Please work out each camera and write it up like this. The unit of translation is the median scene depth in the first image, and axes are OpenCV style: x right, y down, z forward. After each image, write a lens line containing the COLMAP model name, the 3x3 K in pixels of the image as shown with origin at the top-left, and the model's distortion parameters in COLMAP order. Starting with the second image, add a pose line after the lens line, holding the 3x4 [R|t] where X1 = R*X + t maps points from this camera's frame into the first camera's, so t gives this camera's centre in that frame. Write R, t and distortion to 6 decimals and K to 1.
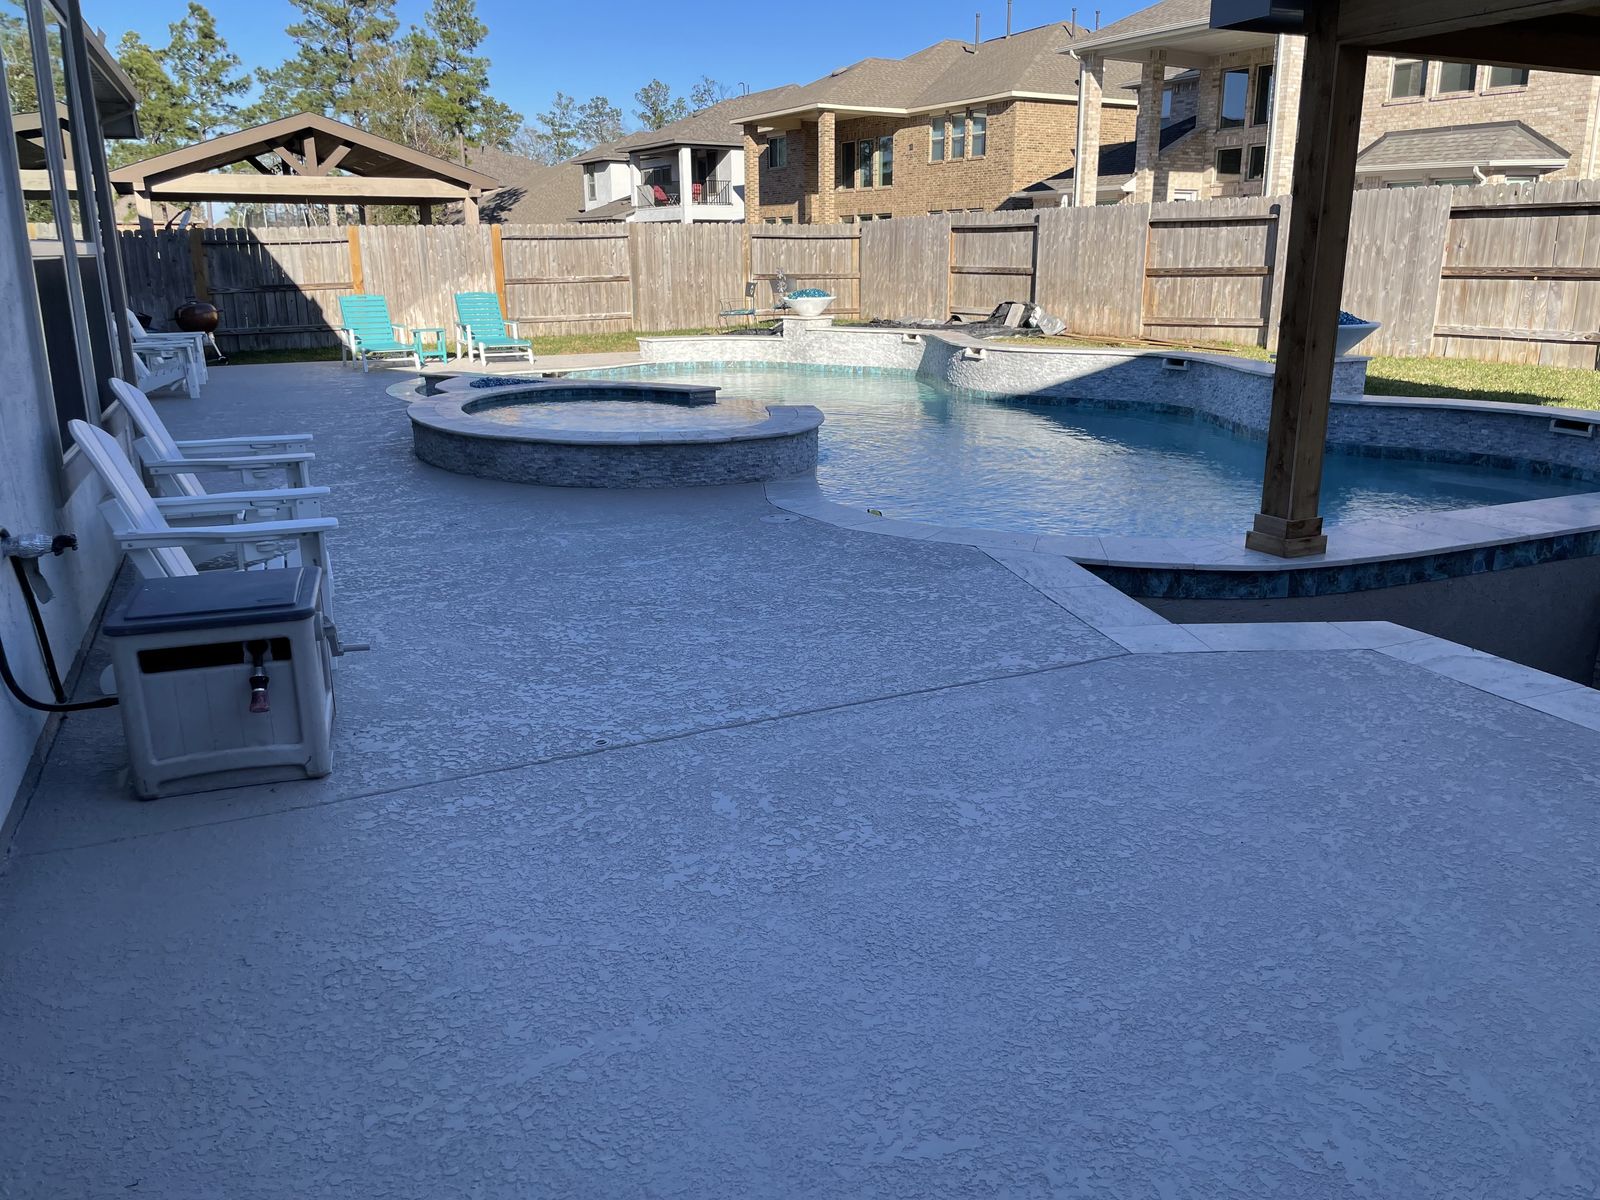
lens RADIAL K [[1208.4, 0, 814.5], [0, 1208.4, 589.2], [0, 0, 1]] dist [0.088920, -0.119849]
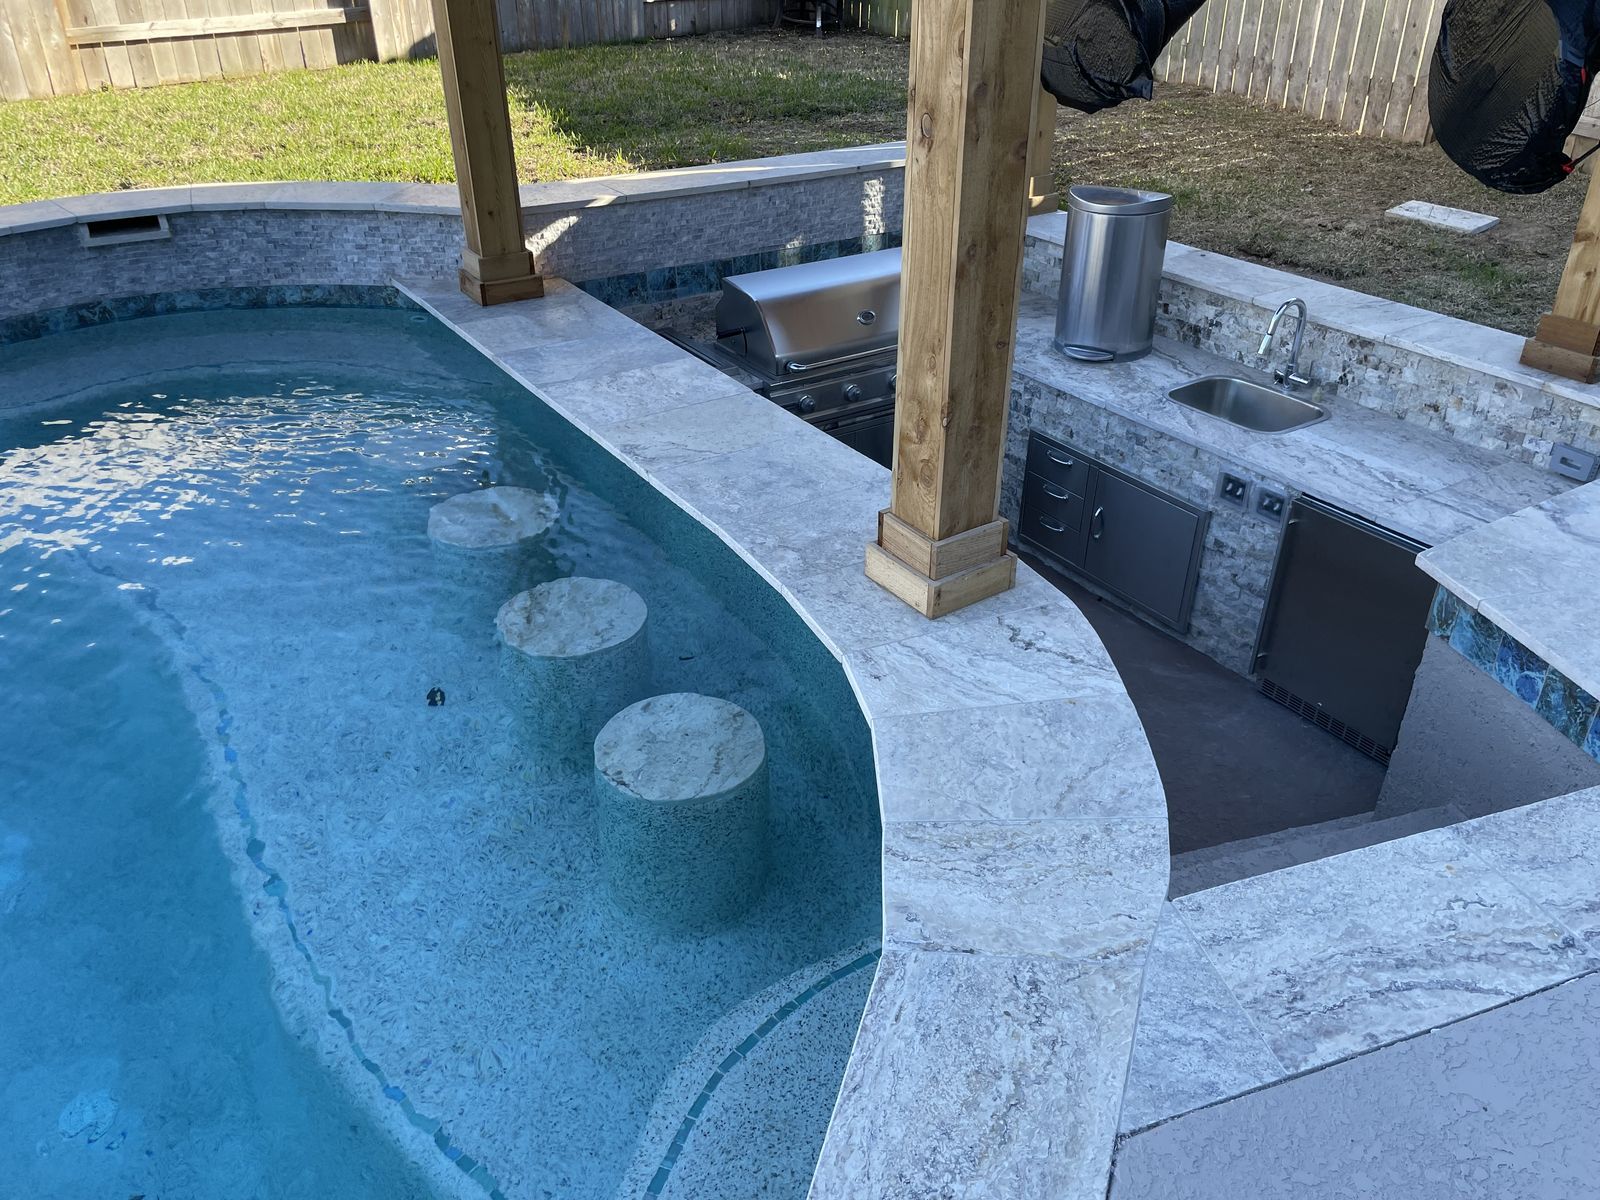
lens RADIAL K [[1208.4, 0, 816.8], [0, 1208.4, 597.2], [0, 0, 1]] dist [0.088920, -0.119849]
pose [[-0.157024, -0.495861, 0.854087, -0.012794], [0.262433, 0.812773, 0.520124, -0.136056], [-0.952088, 0.305813, 0.002506, 0.484962]]
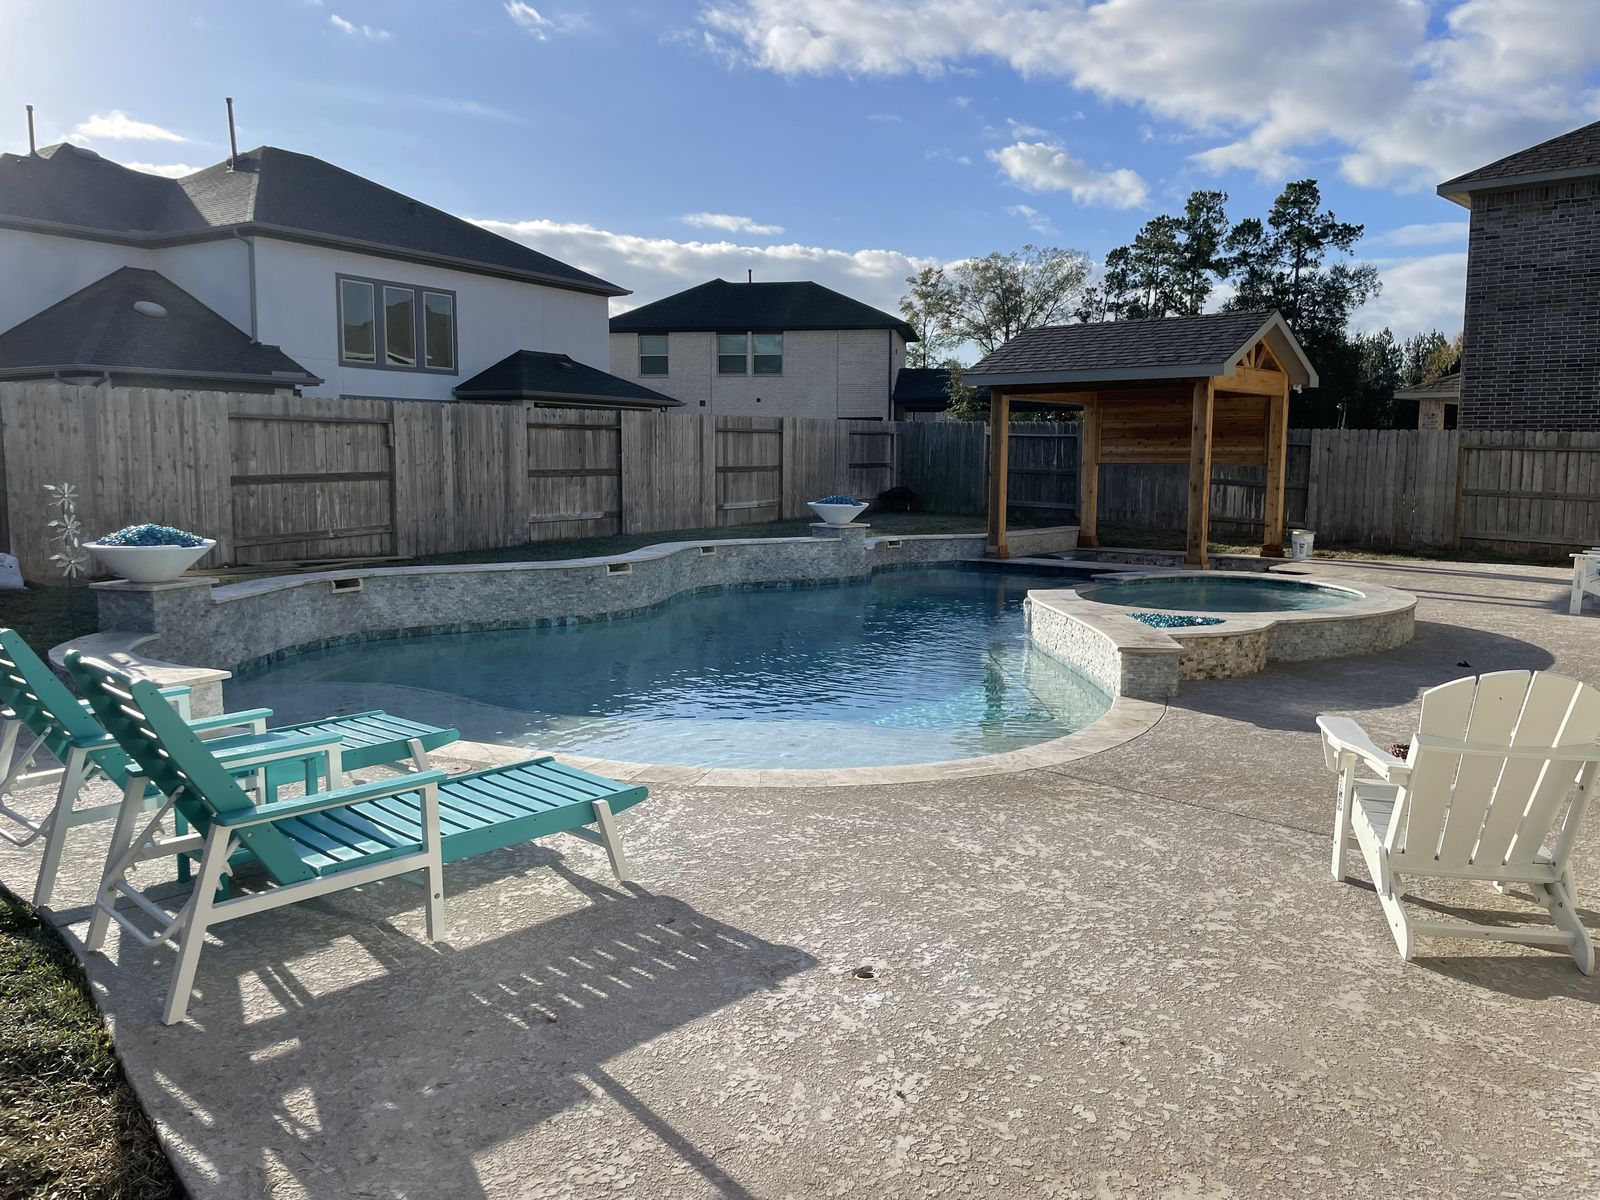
lens RADIAL K [[1208.4, 0, 792.2], [0, 1208.4, 608.3], [0, 0, 1]] dist [0.088920, -0.119849]
pose [[-0.431816, -0.110276, 0.895195, -0.704221], [0.242043, 0.941926, 0.232787, -0.346839], [-0.868879, 0.317197, -0.380047, 1.260340]]
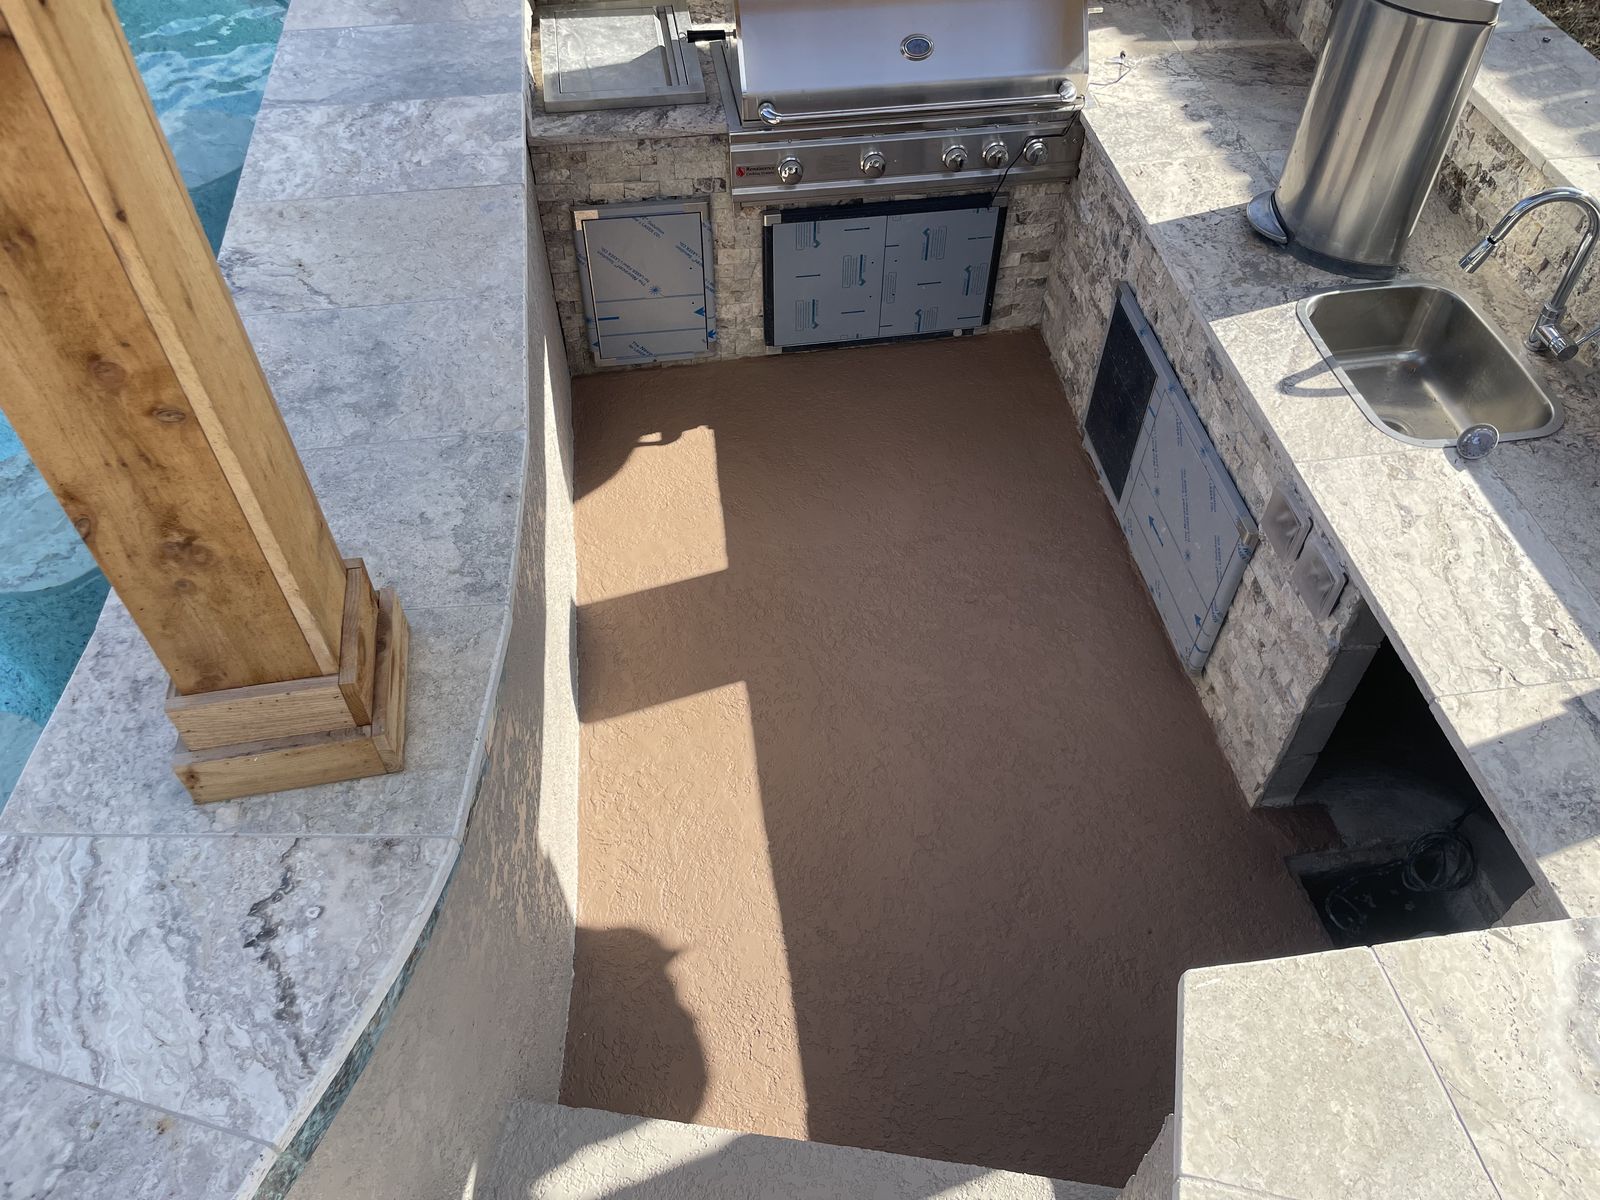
lens RADIAL K [[1208.4, 0, 814.1], [0, 1208.4, 586.1], [0, 0, 1]] dist [0.088920, -0.119849]
pose [[0.271388, -0.717529, 0.641483, 0.118116], [0.247656, 0.696115, 0.673863, -0.099246], [-0.930062, -0.024011, 0.366618, 0.364699]]
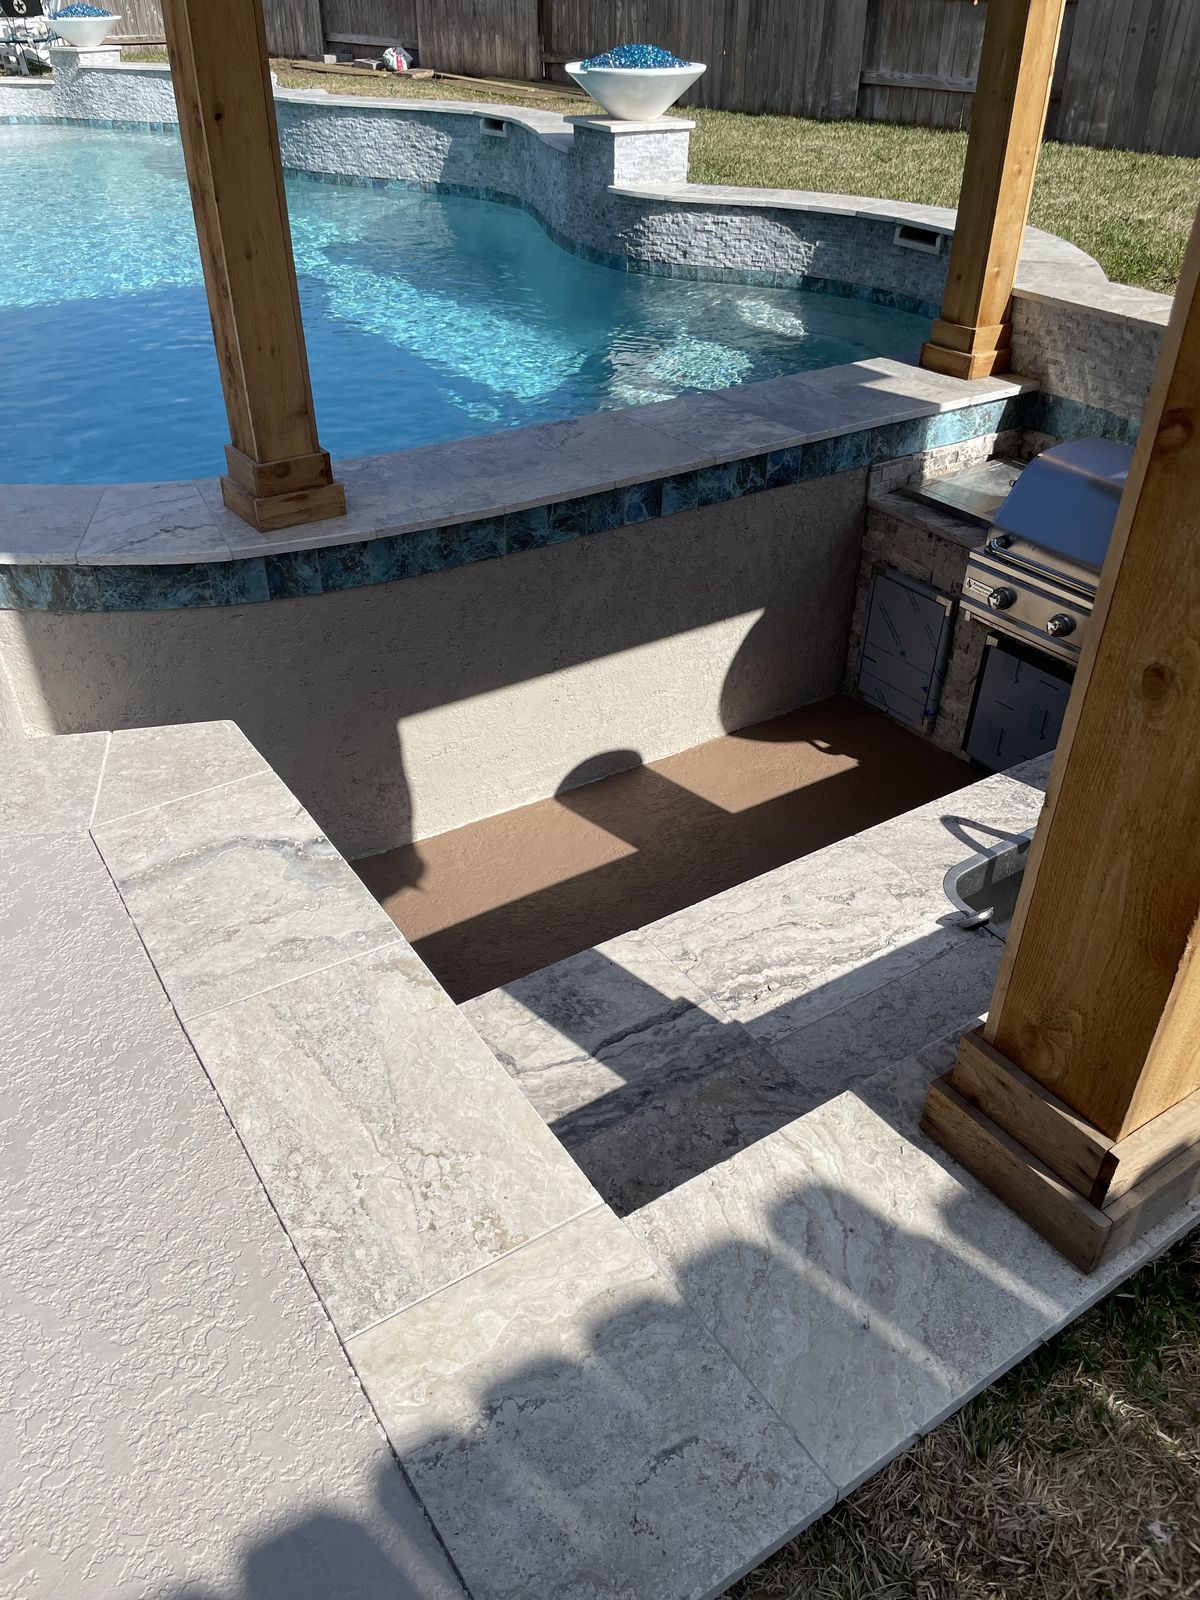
lens RADIAL K [[1208.4, 0, 610.9], [0, 1208.4, 798.1], [0, 0, 1]] dist [0.088920, -0.119849]
pose [[0.985215, -0.080913, 0.151010, 0.203437], [0.028248, 0.946101, 0.322637, -0.039488], [-0.168976, -0.313601, 0.934399, 0.177406]]
